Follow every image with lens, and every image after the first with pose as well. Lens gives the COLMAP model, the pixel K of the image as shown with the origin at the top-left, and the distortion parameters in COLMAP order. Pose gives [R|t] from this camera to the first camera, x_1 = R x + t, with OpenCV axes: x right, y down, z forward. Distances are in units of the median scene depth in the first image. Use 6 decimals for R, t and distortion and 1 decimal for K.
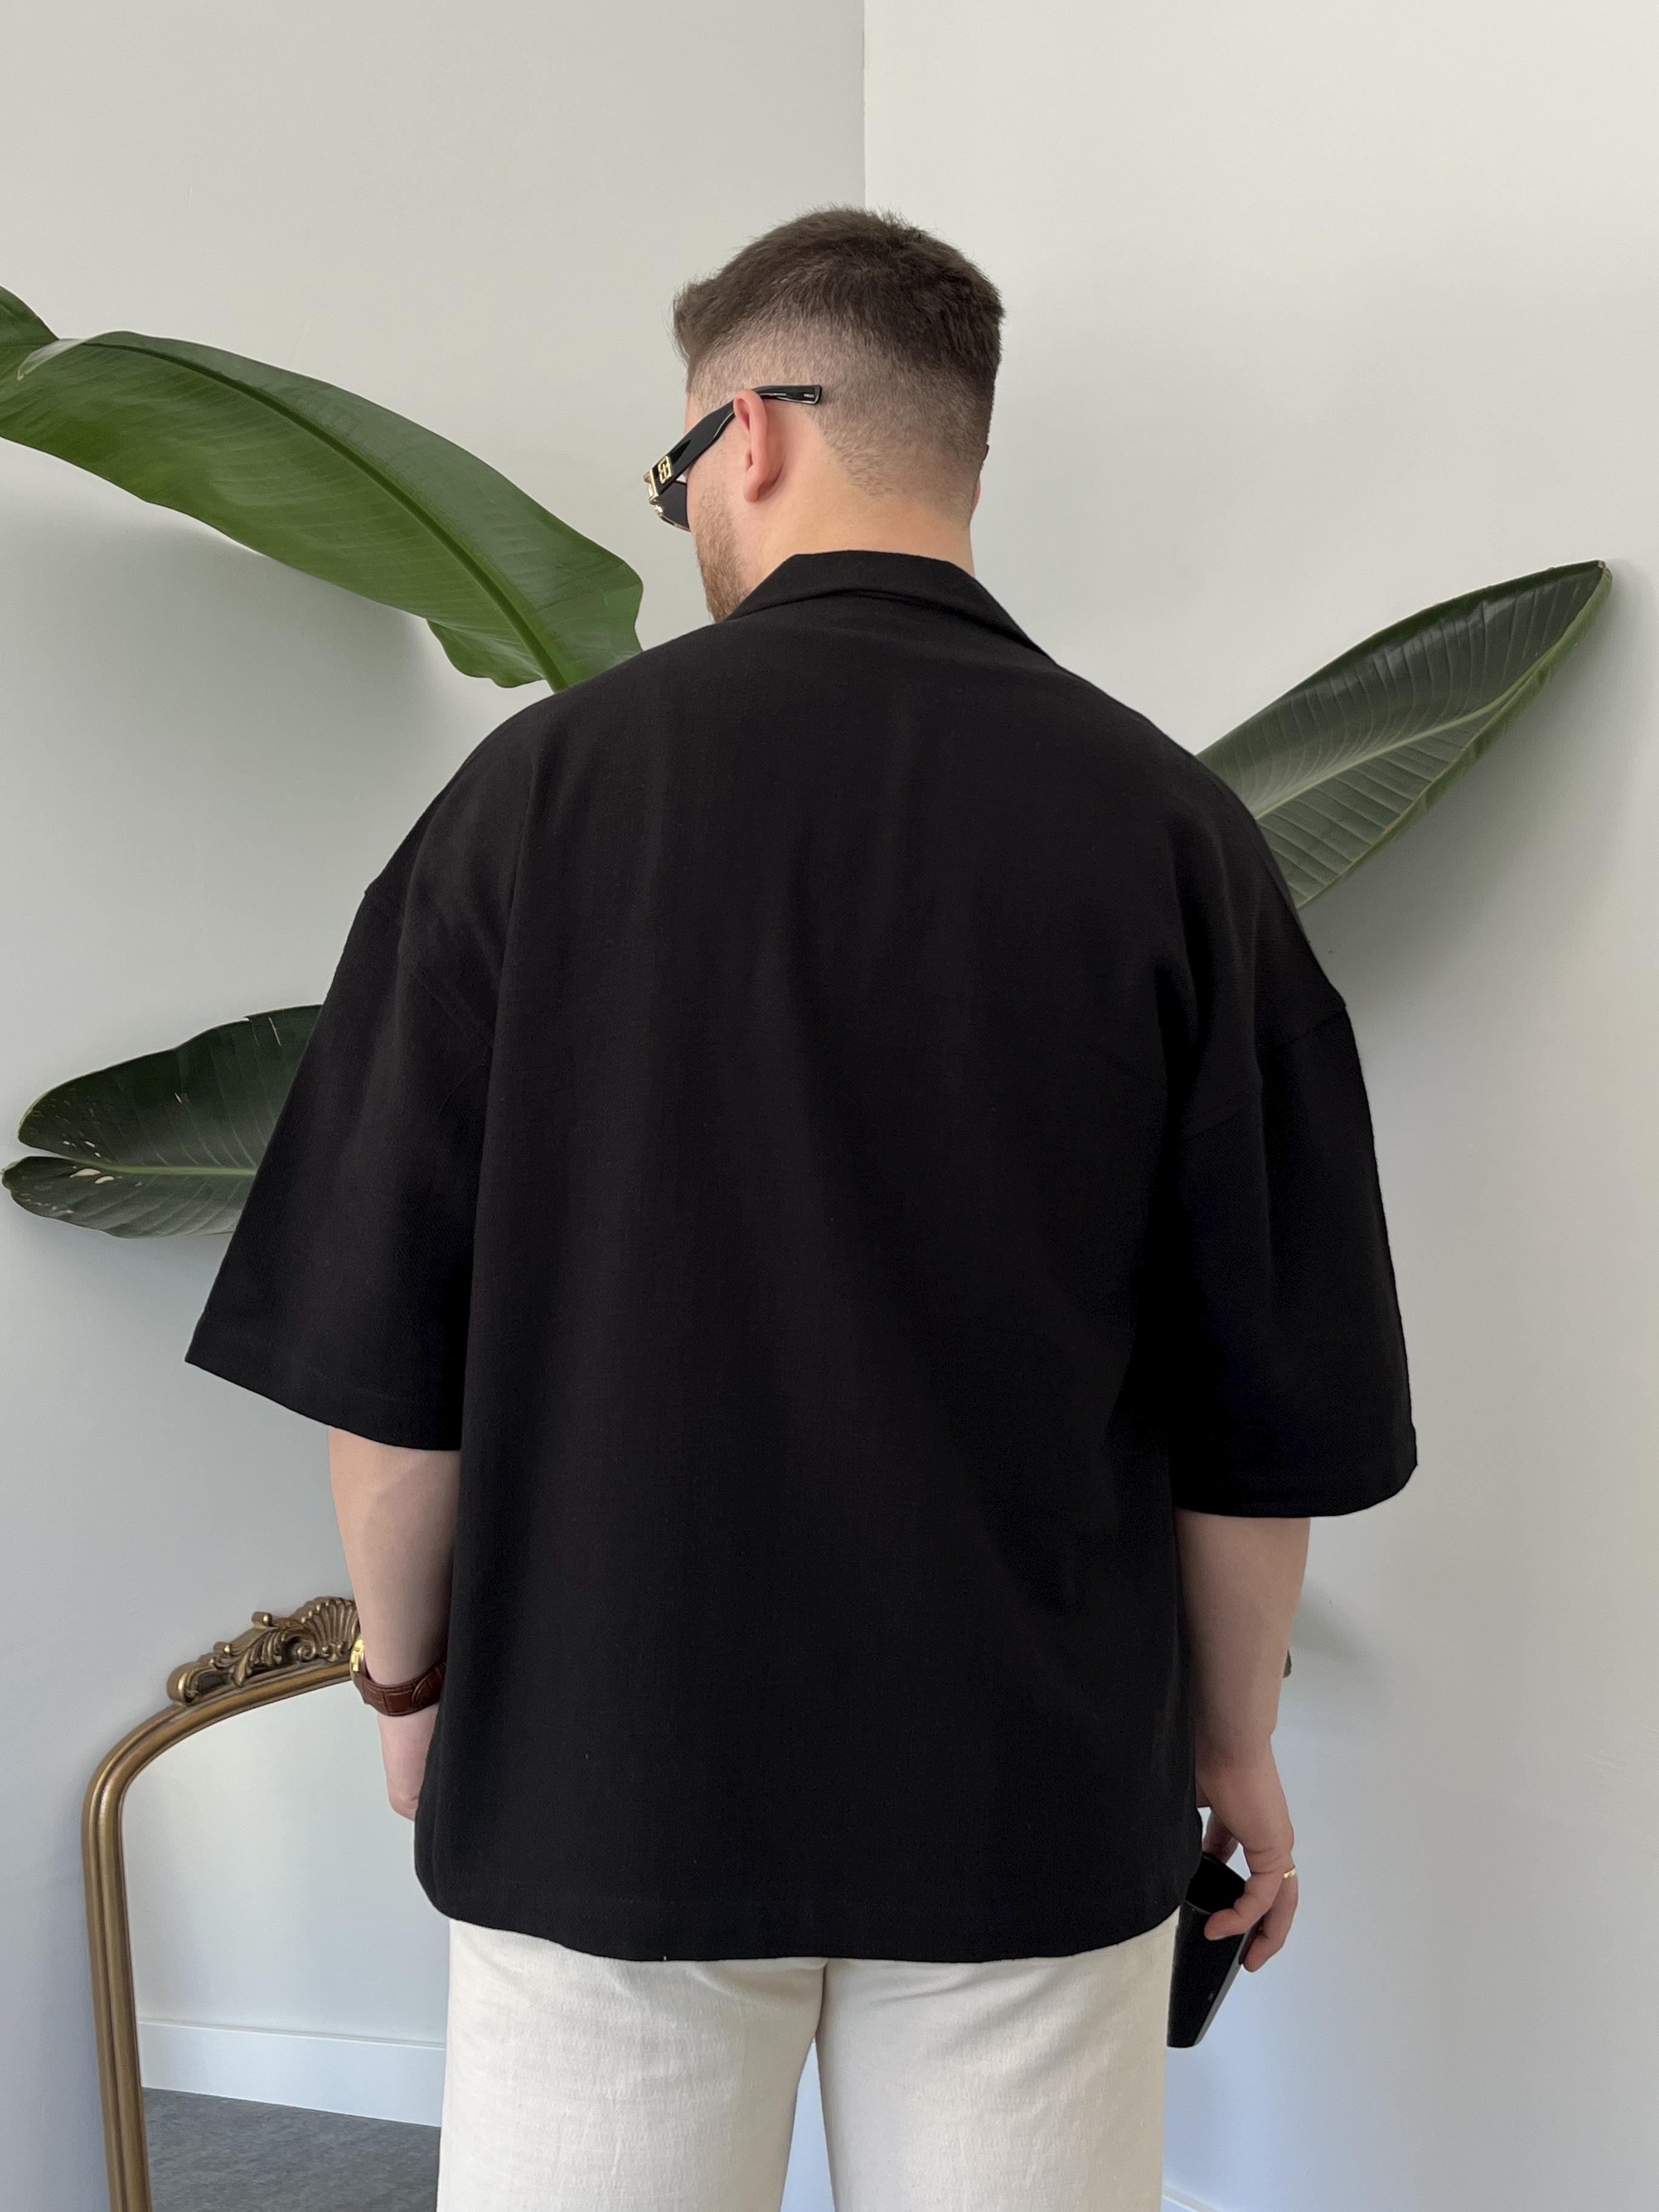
lens RADIAL K [[2331.6, 0, 825.0], [0, 2331.6, 1046.2], [0, 0, 1]] dist [0.000638, -0.017036]
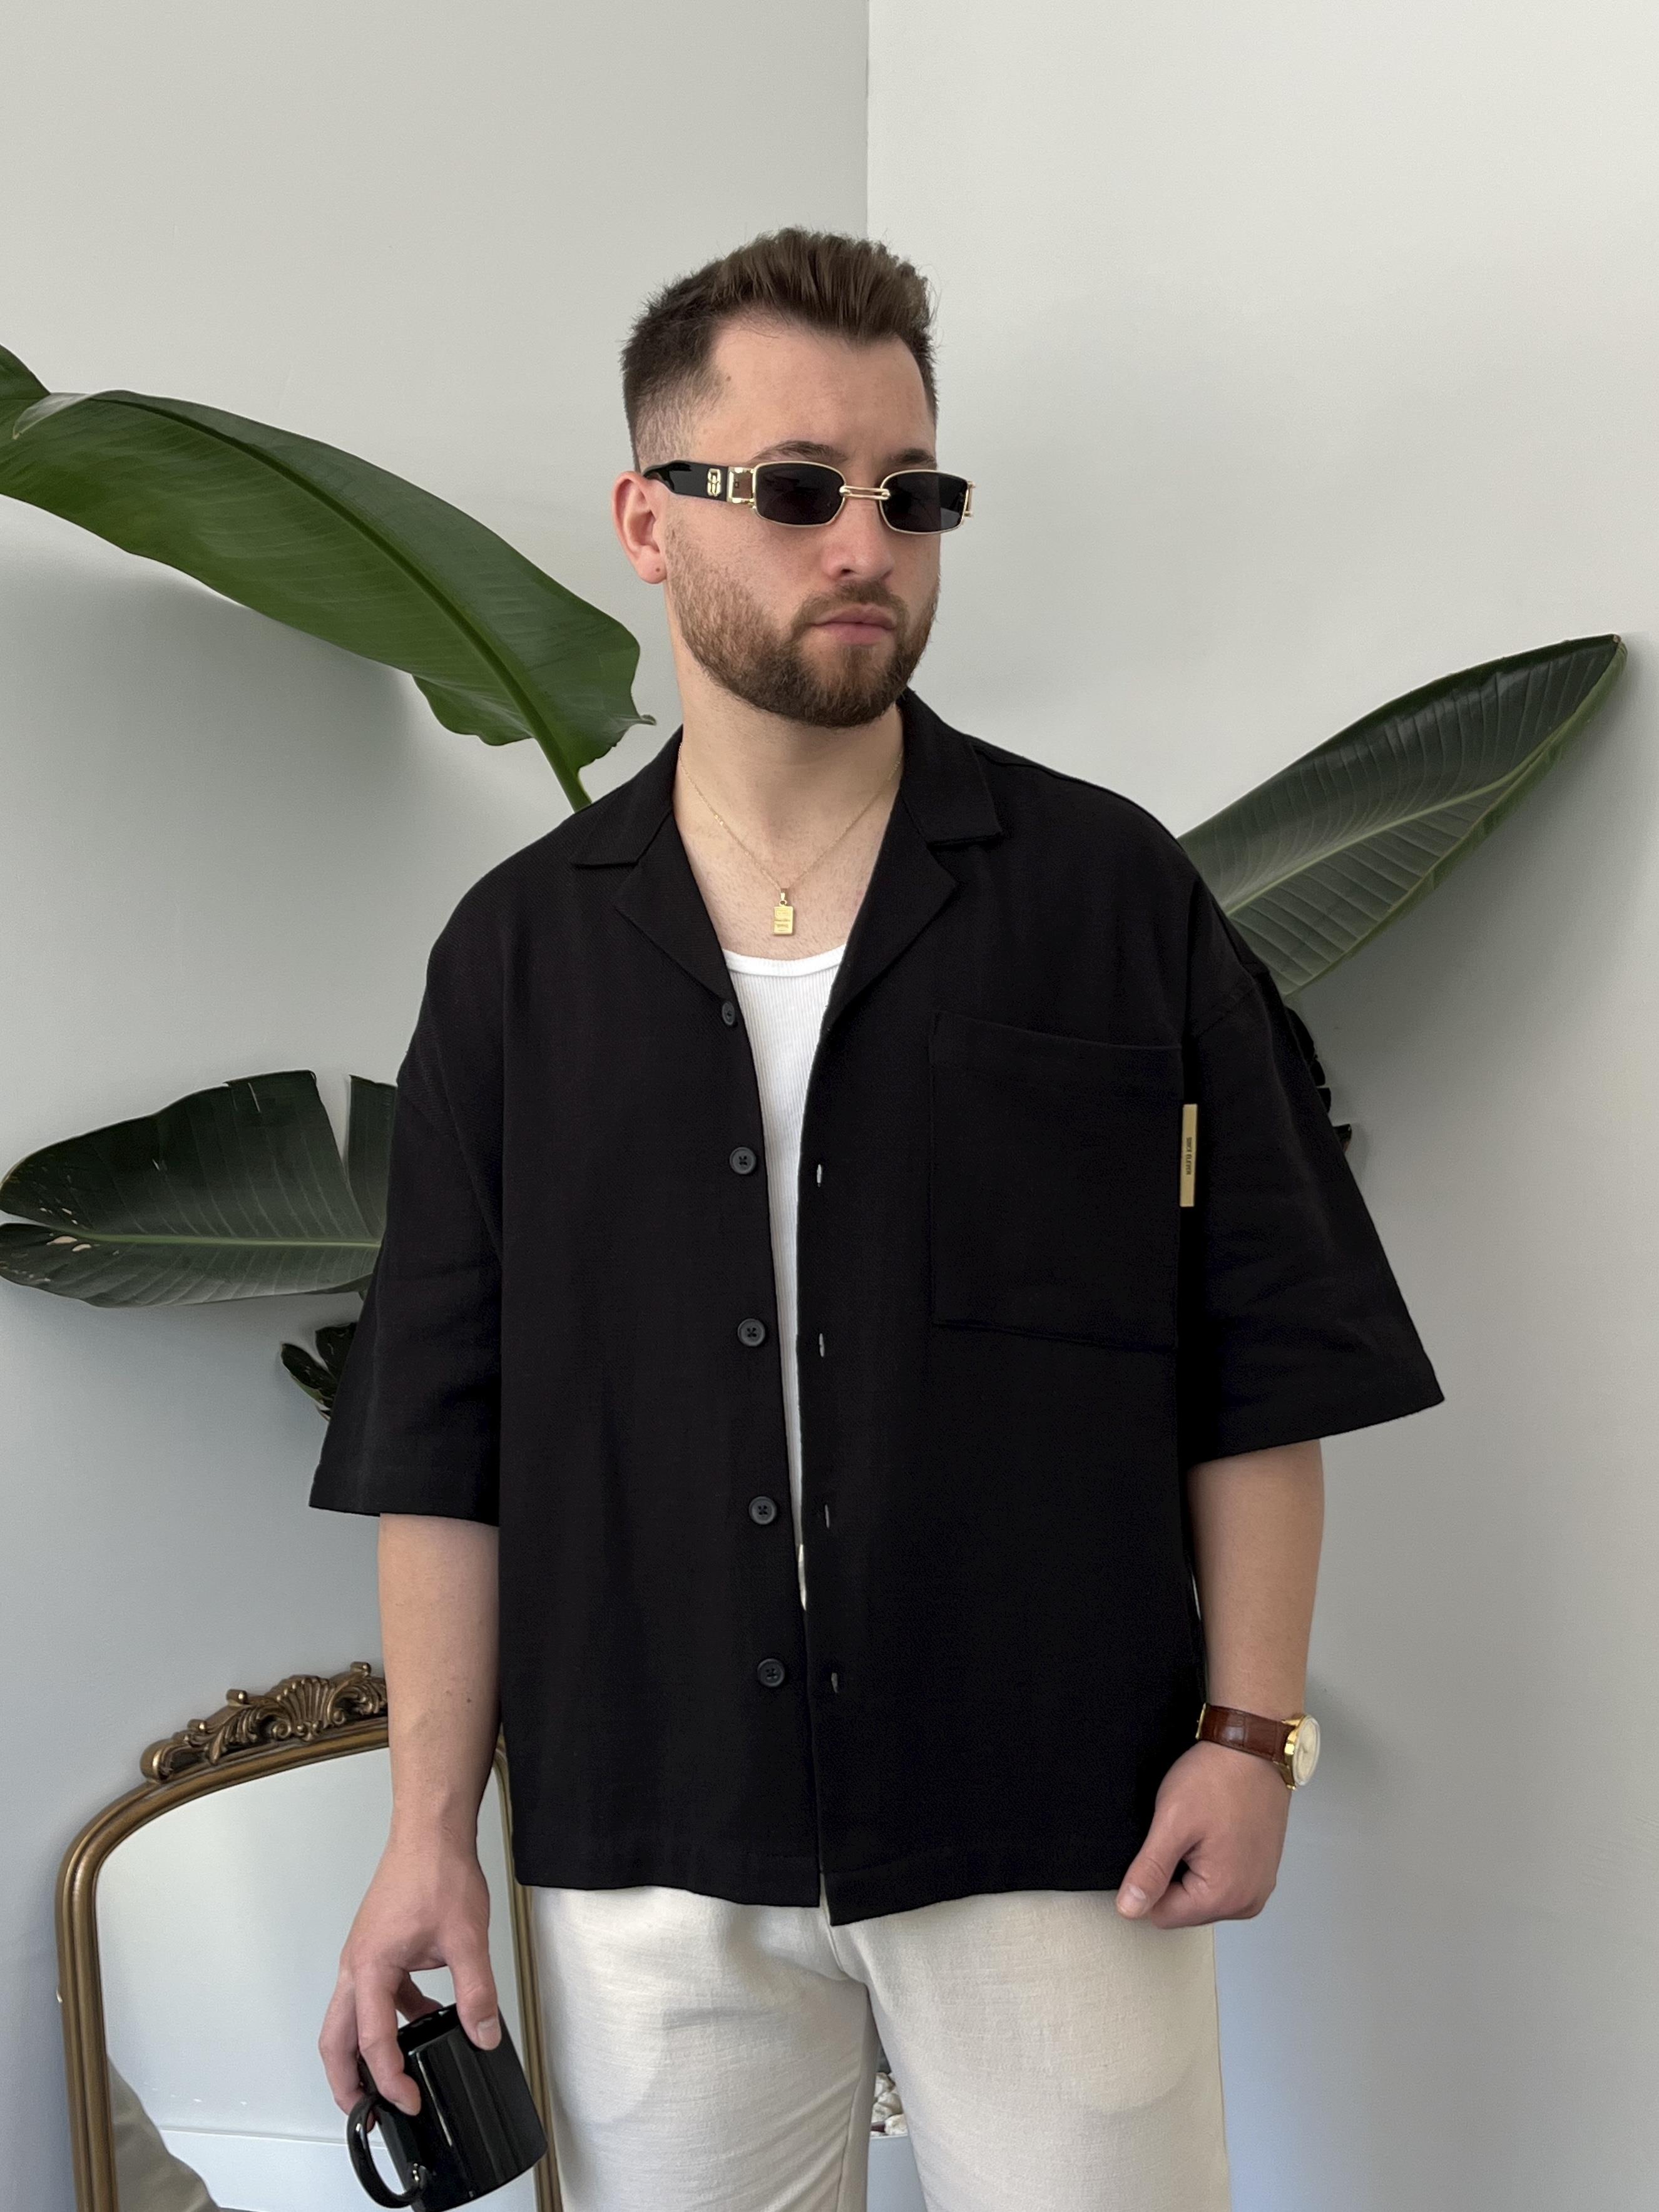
lens RADIAL K [[2523.3, 0, 830.7], [0, 2523.3, 1161.2], [0, 0, 1]] dist [0.008650, -0.045090]
pose [[0.999882, 0.011937, 0.009707, -0.004918], [-0.012143, 0.999695, 0.021522, -0.005491], [-0.009447, -0.021638, 0.999721, -0.060355]]
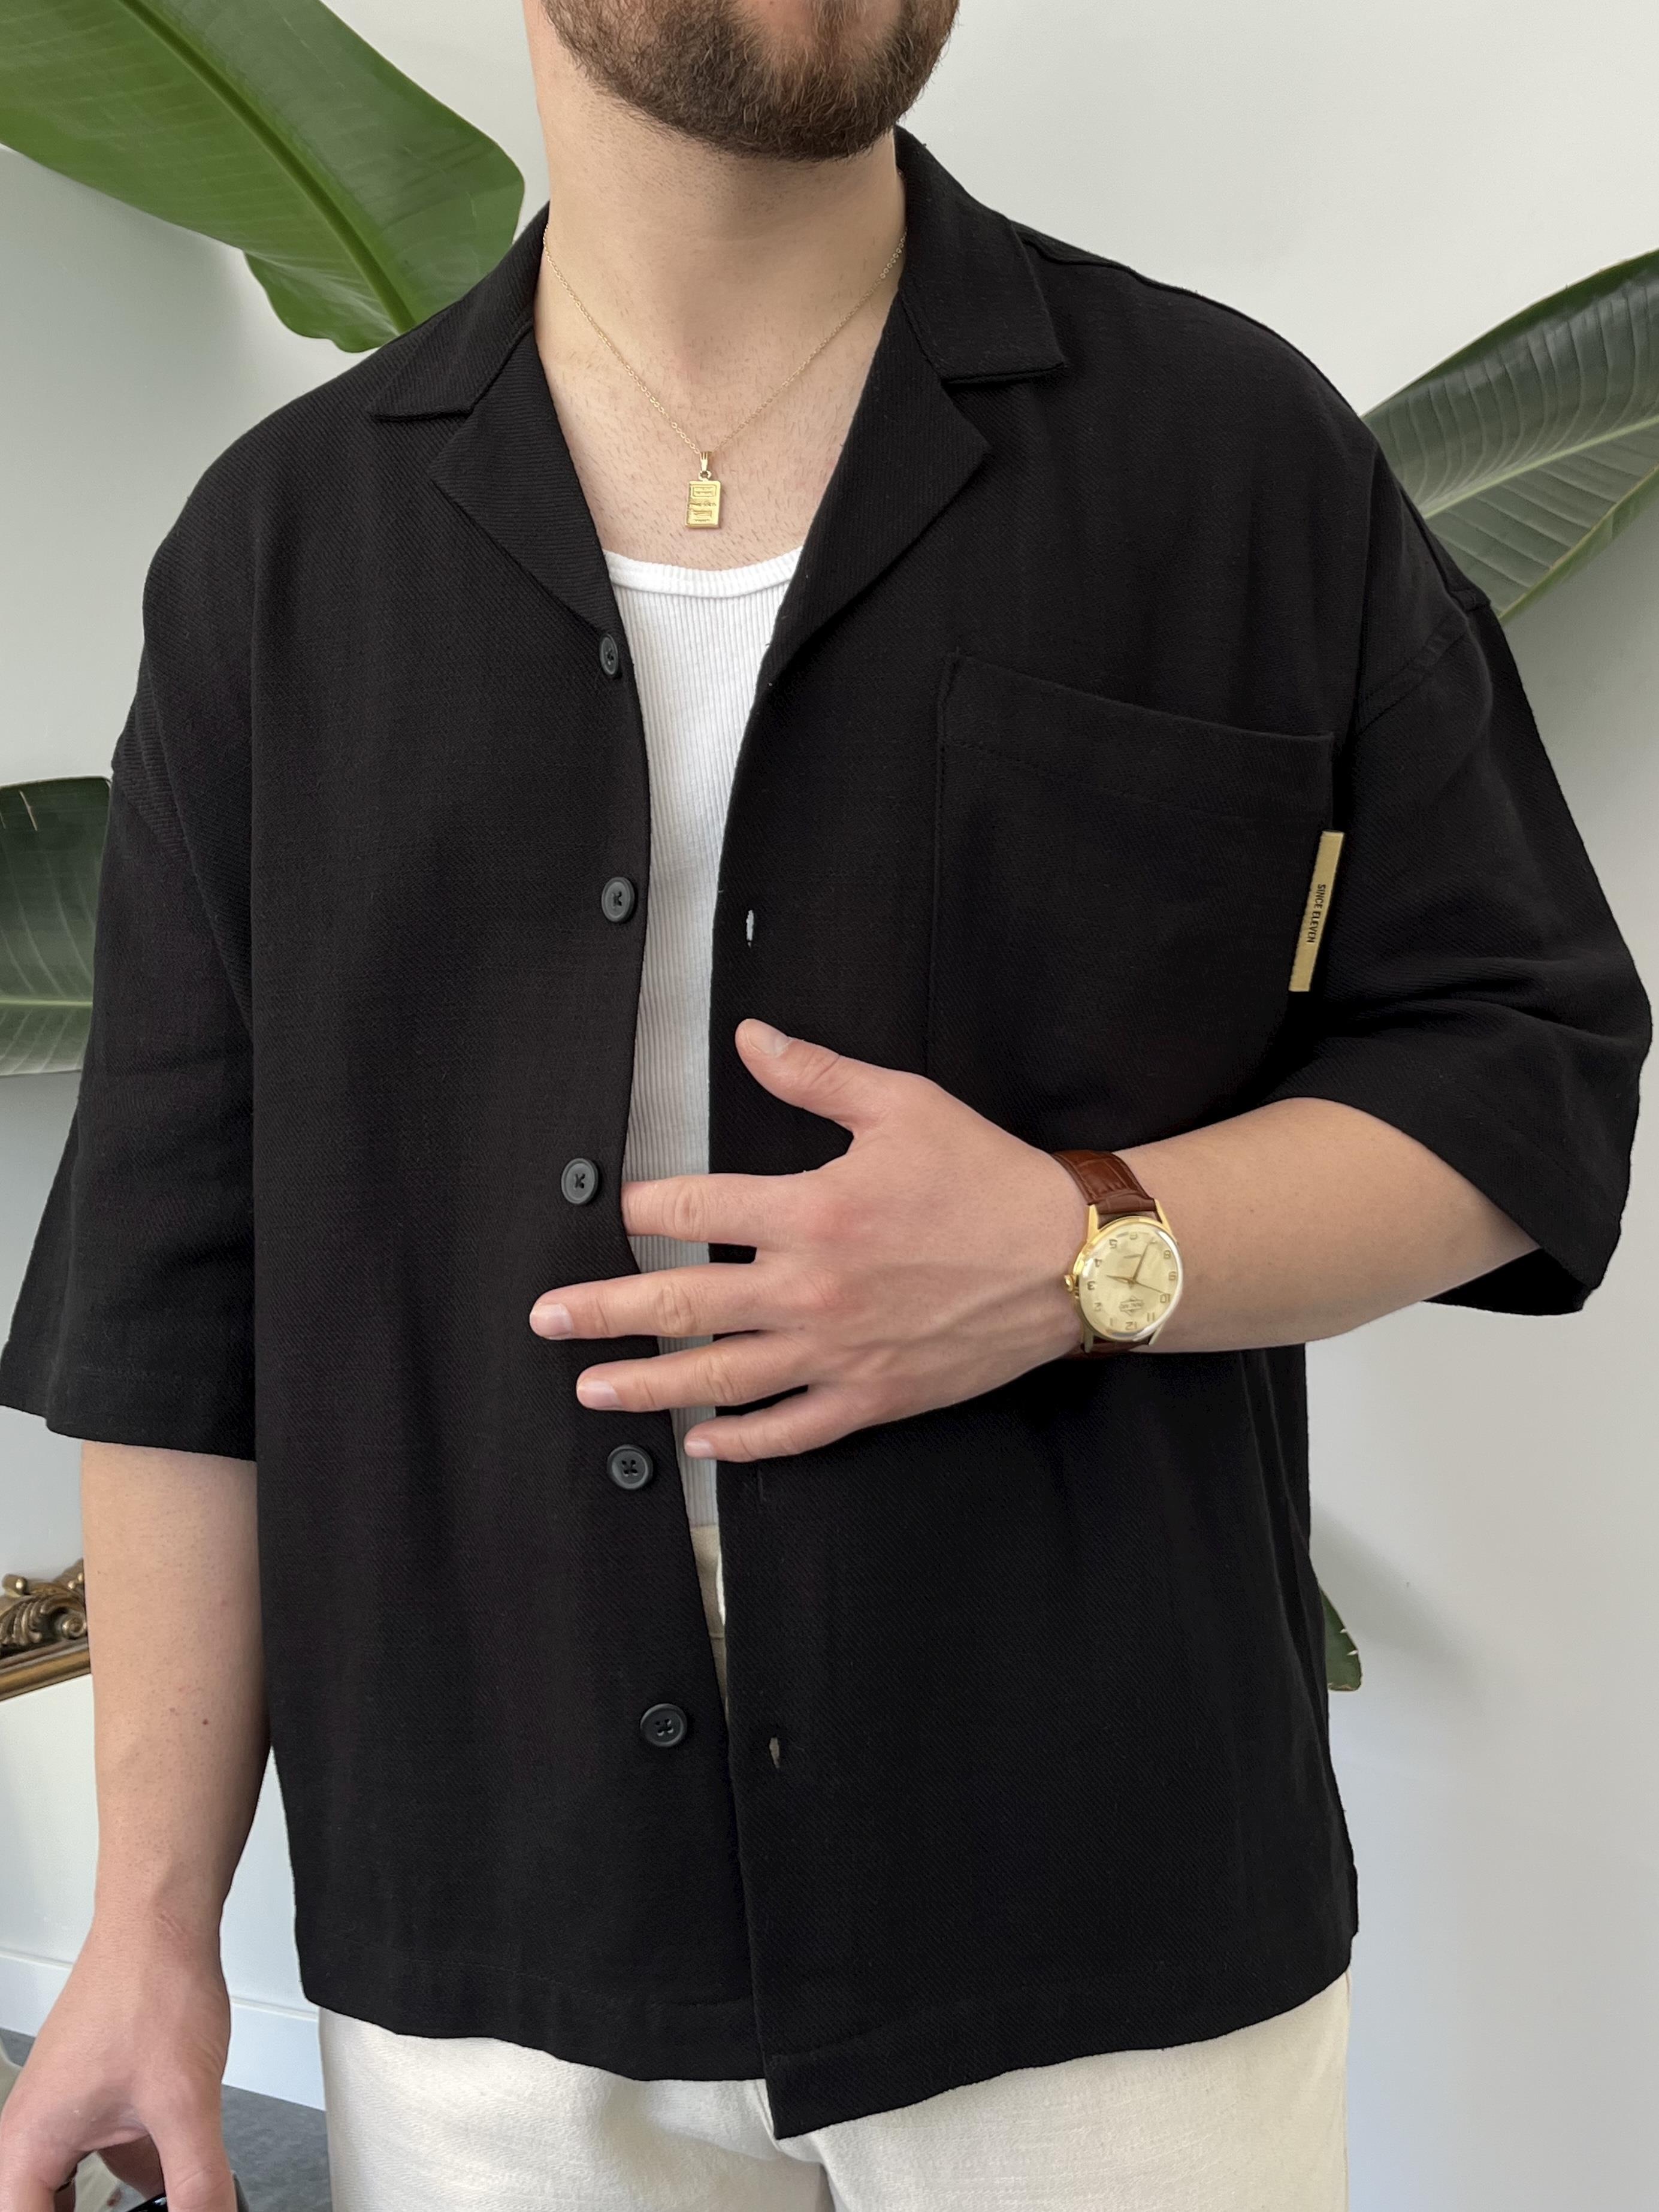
lens RADIAL K [[2481.4, 0, 805.6], [0, 2481.4, 1101.1], [0, 0, 1]] dist [-0.004686, -0.022247]
pose [[0.999596, 0.023336, 0.016226, 0.000486], [-0.024828, 0.994793, 0.098850, 0.001528], [-0.013834, -0.099213, 0.994970, 0.209355]]
